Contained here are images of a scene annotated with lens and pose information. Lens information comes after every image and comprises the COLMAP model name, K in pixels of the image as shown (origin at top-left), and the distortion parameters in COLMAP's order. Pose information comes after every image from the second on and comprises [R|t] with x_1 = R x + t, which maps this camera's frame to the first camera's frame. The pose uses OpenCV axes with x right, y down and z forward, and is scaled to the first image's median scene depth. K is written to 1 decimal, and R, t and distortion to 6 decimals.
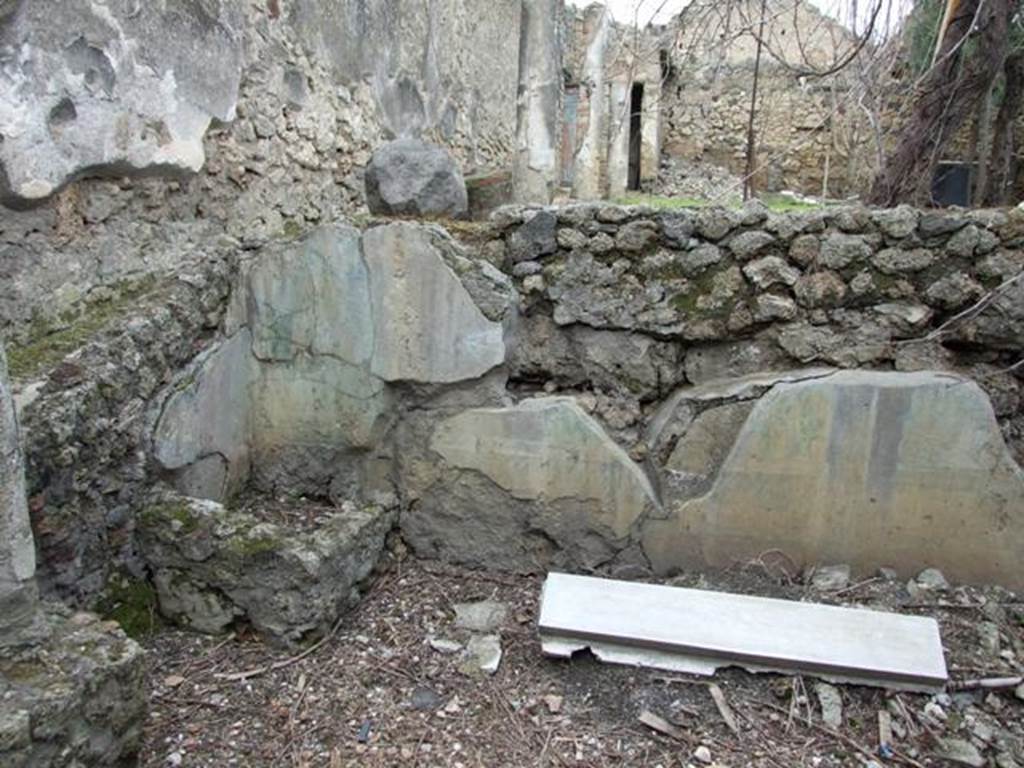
lens RADIAL K [[827.3, 0, 505.9], [0, 827.3, 387.2], [0, 0, 1]] dist [-0.056819, 0.038540]
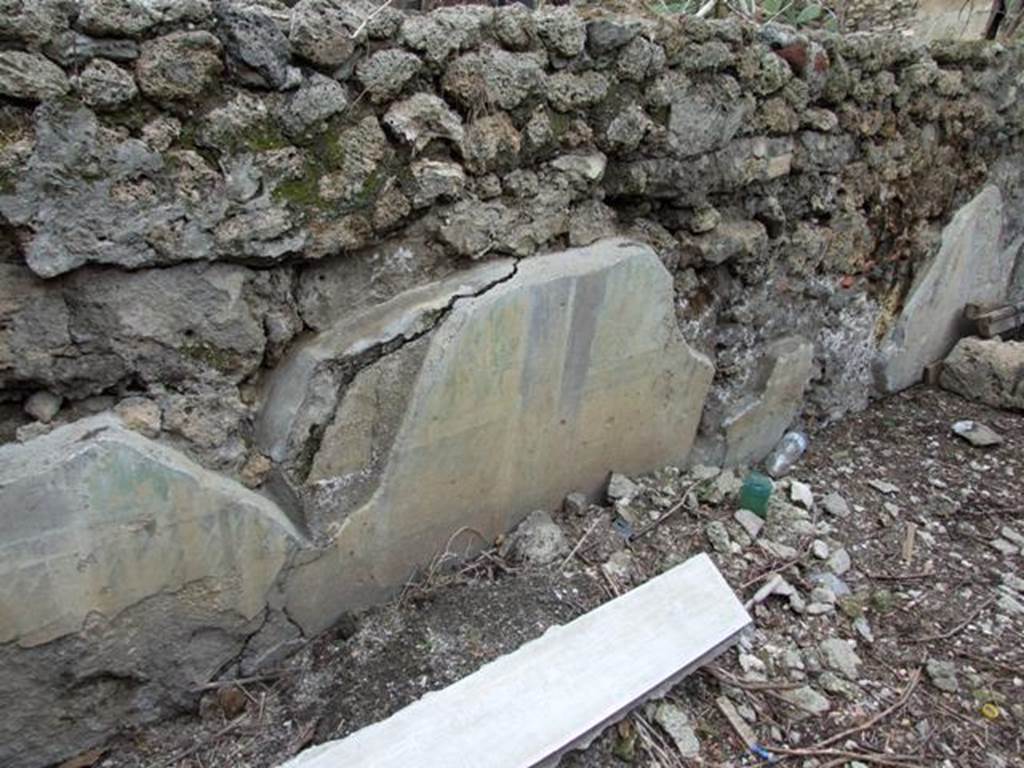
lens RADIAL K [[827.3, 0, 518.4], [0, 827.3, 373.9], [0, 0, 1]] dist [-0.056819, 0.038540]
pose [[0.641871, -0.291689, 0.709168, -0.104665], [0.143664, 0.954194, 0.262440, -0.109739], [-0.753234, -0.066571, 0.654375, 0.536601]]
